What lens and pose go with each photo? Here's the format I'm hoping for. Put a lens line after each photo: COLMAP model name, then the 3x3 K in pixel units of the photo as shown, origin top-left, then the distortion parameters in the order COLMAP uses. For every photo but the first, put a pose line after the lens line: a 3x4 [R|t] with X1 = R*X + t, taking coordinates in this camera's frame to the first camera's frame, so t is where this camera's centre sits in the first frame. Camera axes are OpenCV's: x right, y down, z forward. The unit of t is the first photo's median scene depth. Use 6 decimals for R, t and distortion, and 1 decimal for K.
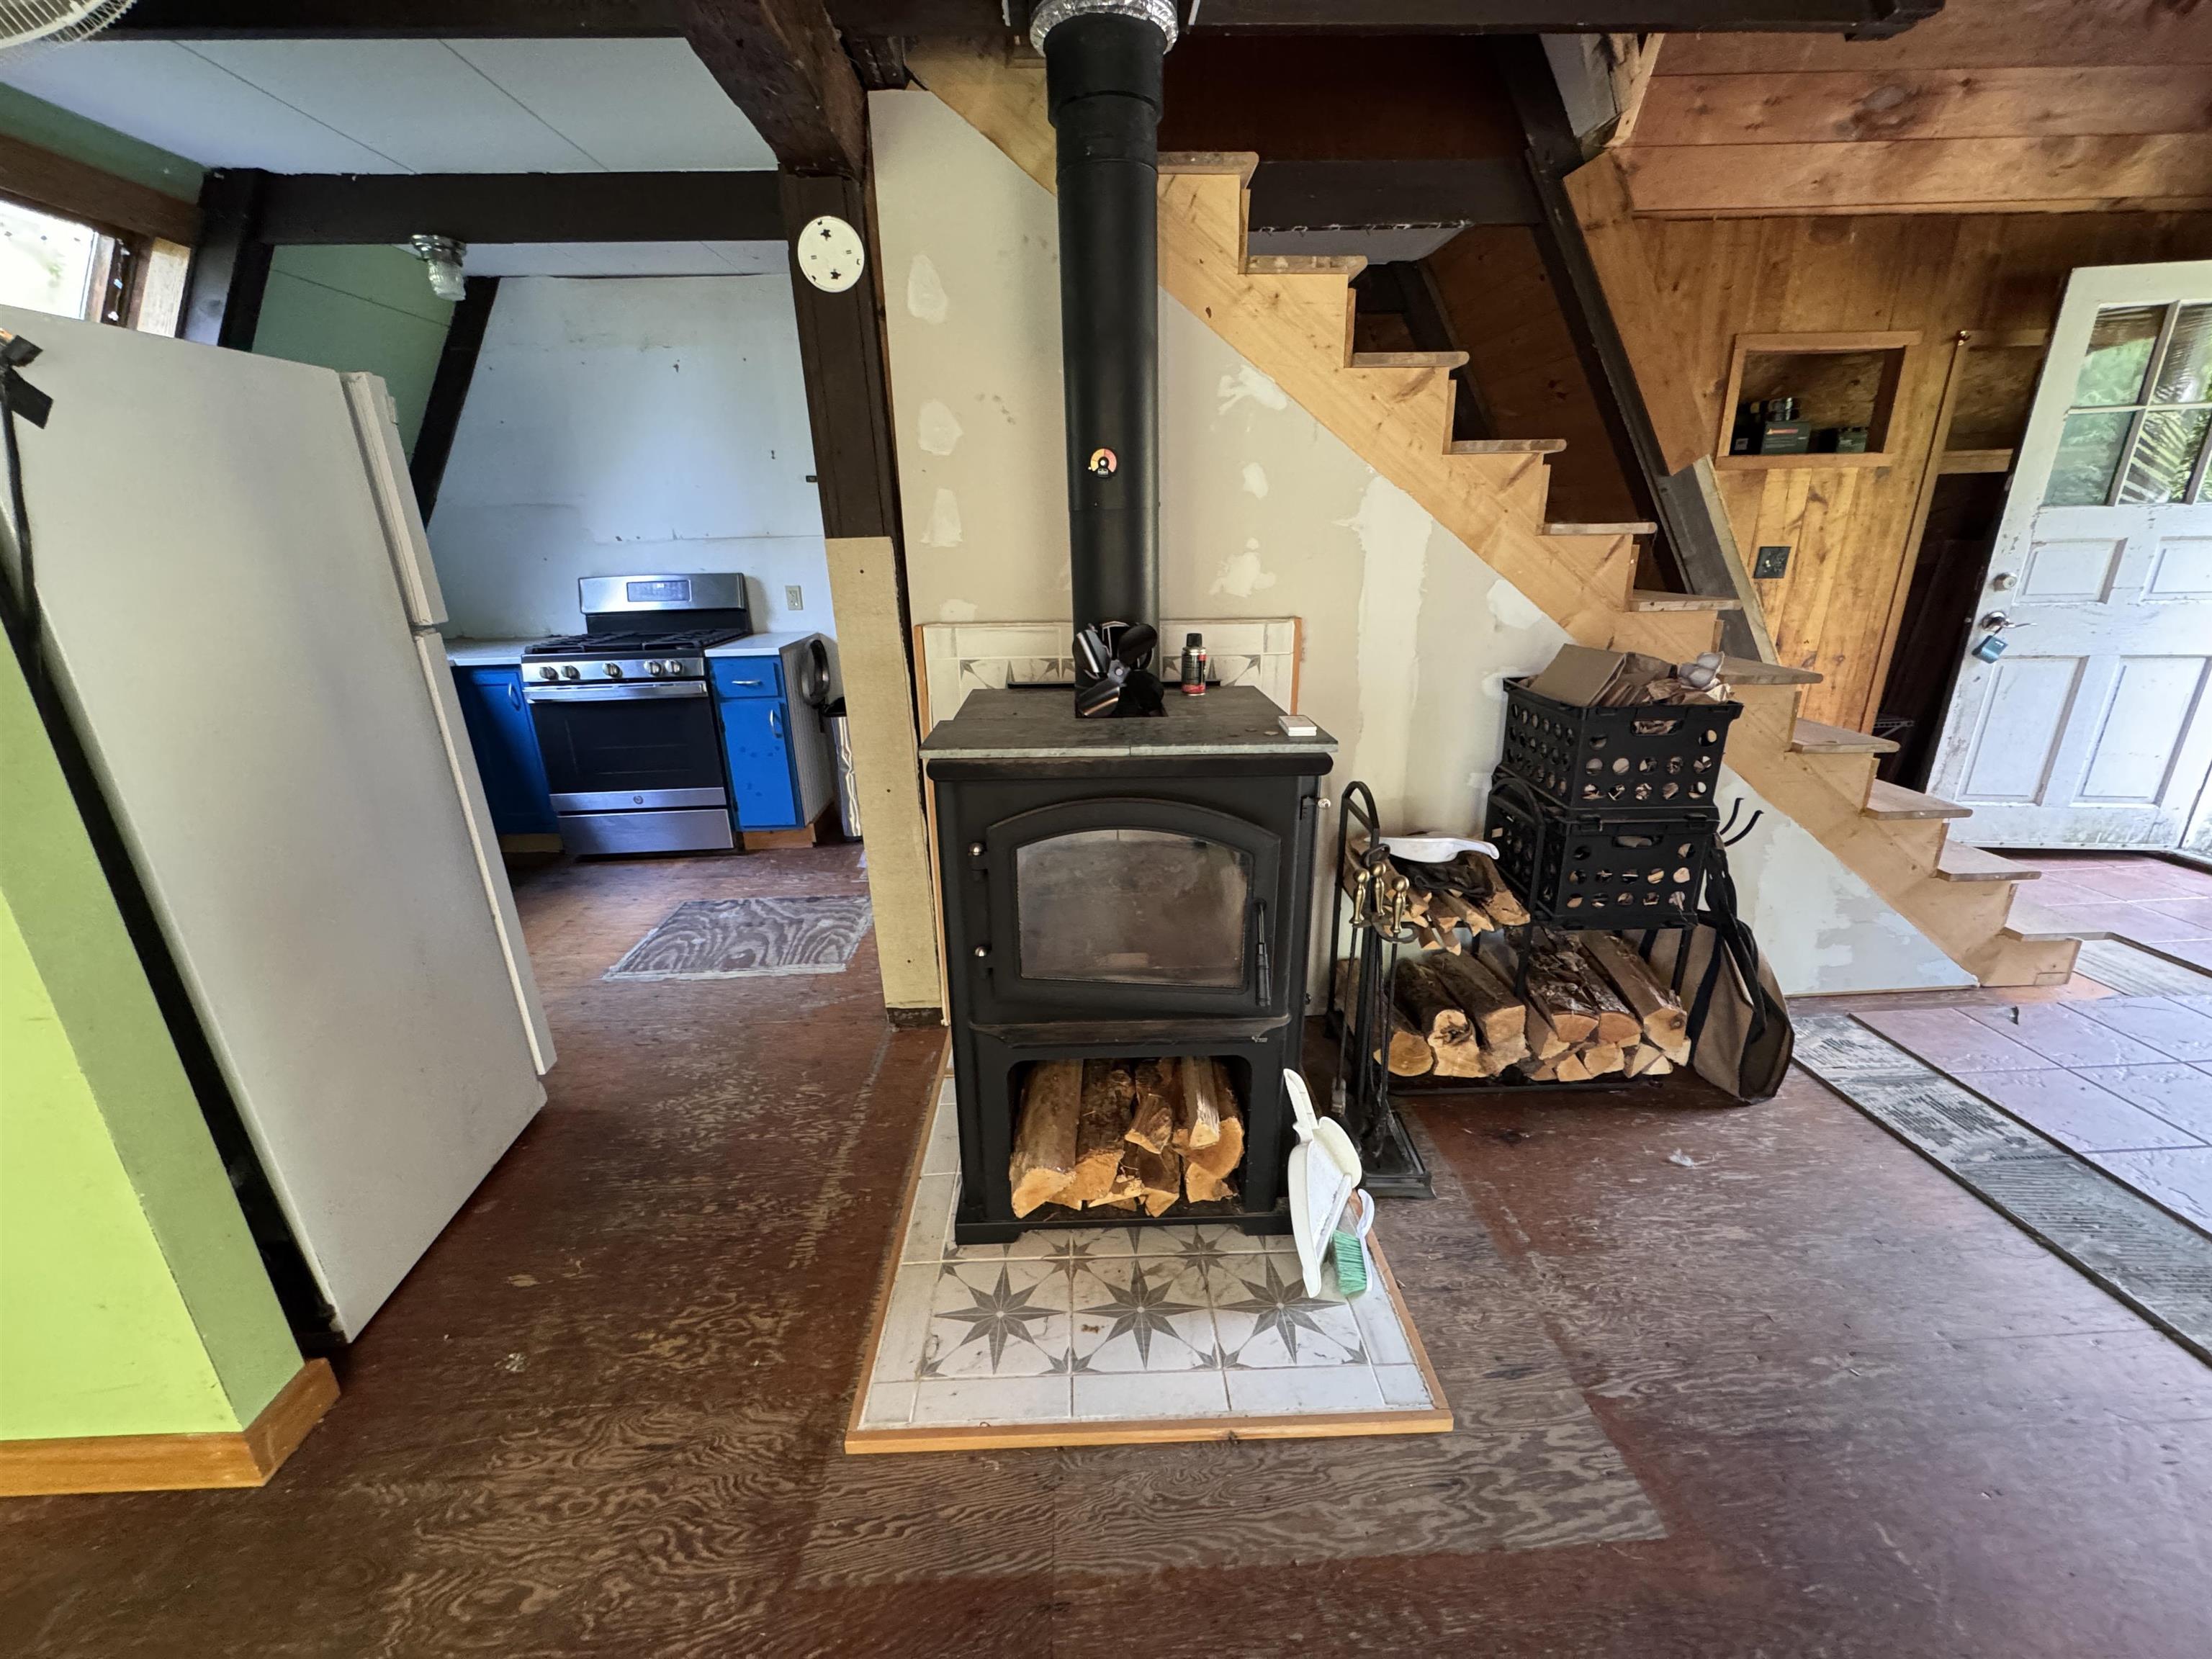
lens RADIAL K [[887.9, 0, 1101.2], [0, 887.9, 832.1], [0, 0, 1]] dist [0.000257, 0.000652]
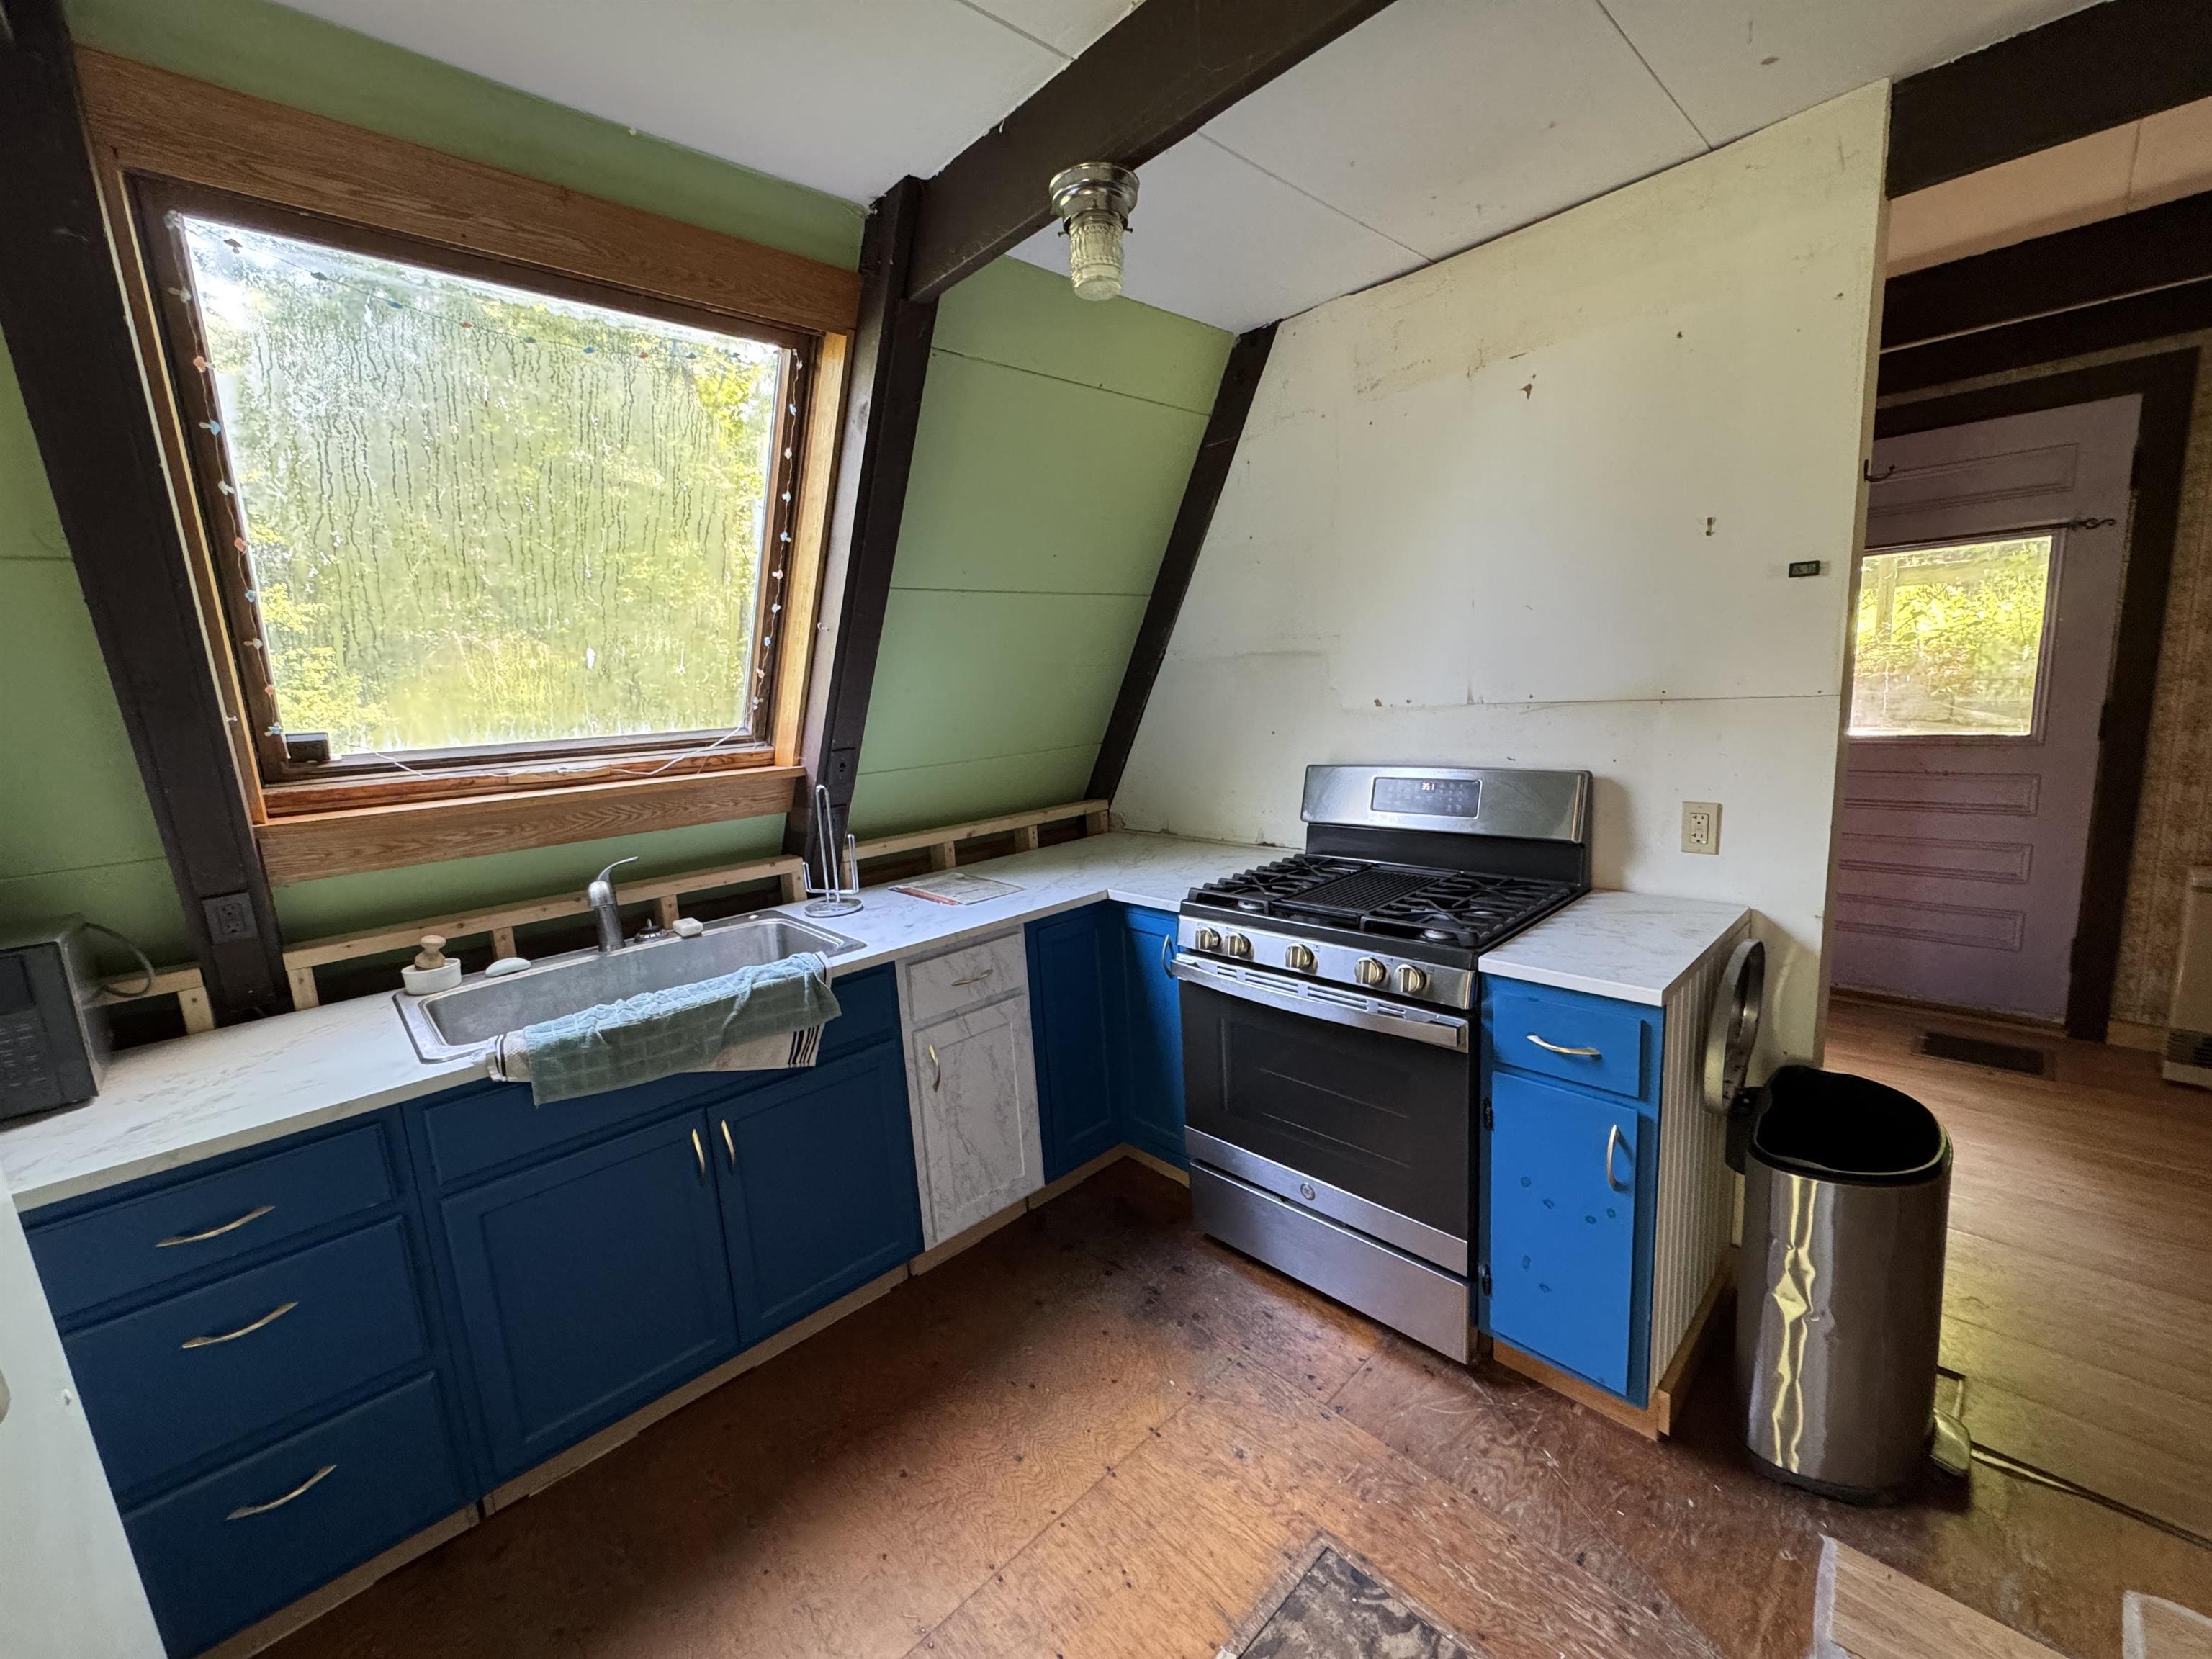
lens RADIAL K [[887.9, 0, 1105.0], [0, 887.9, 834.5], [0, 0, 1]] dist [0.000257, 0.000652]
pose [[0.666664, 0.108925, -0.737356, -0.244905], [-0.194399, 0.980435, -0.030928, -0.213871], [0.719561, 0.163960, 0.674796, 0.543006]]
